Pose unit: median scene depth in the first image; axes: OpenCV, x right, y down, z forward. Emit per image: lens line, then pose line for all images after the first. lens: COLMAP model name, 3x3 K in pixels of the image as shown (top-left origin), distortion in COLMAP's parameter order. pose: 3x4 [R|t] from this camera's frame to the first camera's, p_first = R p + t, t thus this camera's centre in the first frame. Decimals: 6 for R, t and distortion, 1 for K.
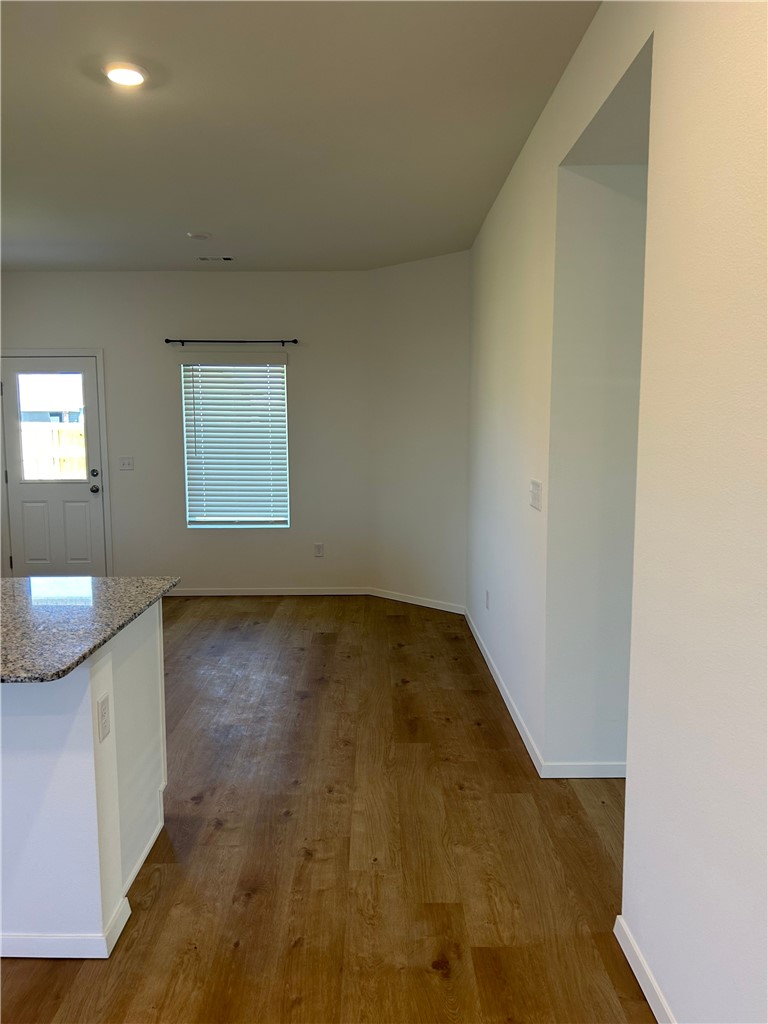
lens RADIAL K [[764.9, 0, 384.0], [0, 764.9, 512.0], [0, 0, 1]] dist [0.005263, -0.002602]
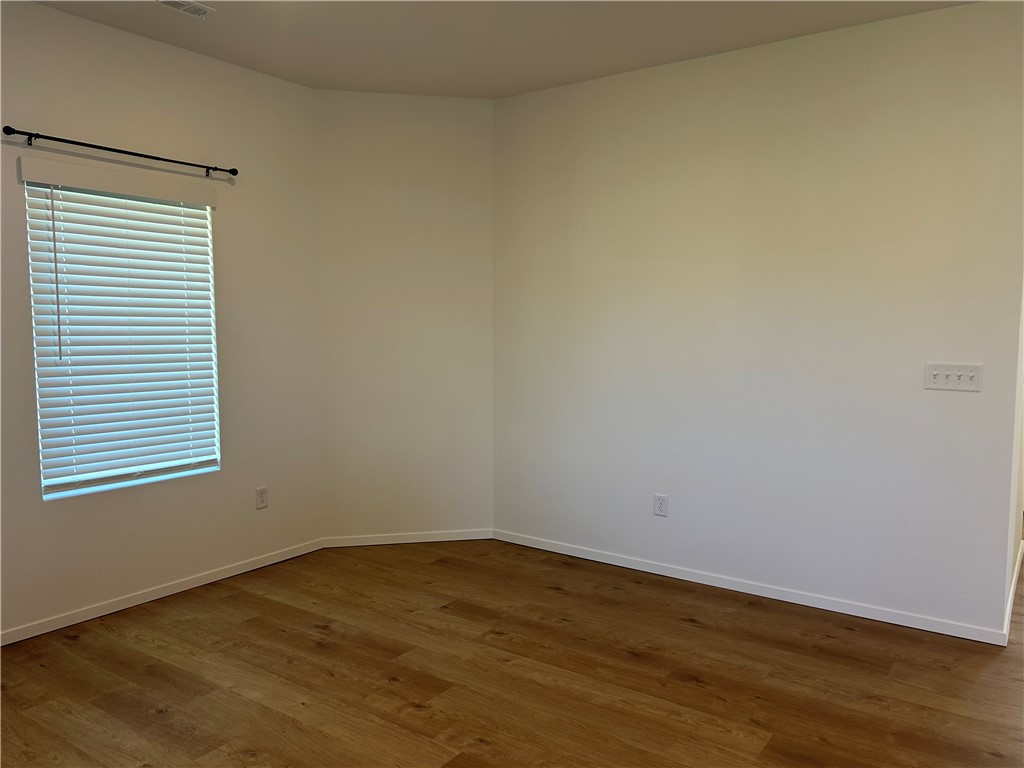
lens RADIAL K [[764.9, 0, 512.0], [0, 764.9, 384.0], [0, 0, 1]] dist [0.005263, -0.002602]
pose [[0.578272, -0.061618, 0.813514, -0.580127], [0.082426, 0.996454, 0.016884, -0.047392], [-0.811670, 0.057291, 0.581300, 0.525783]]
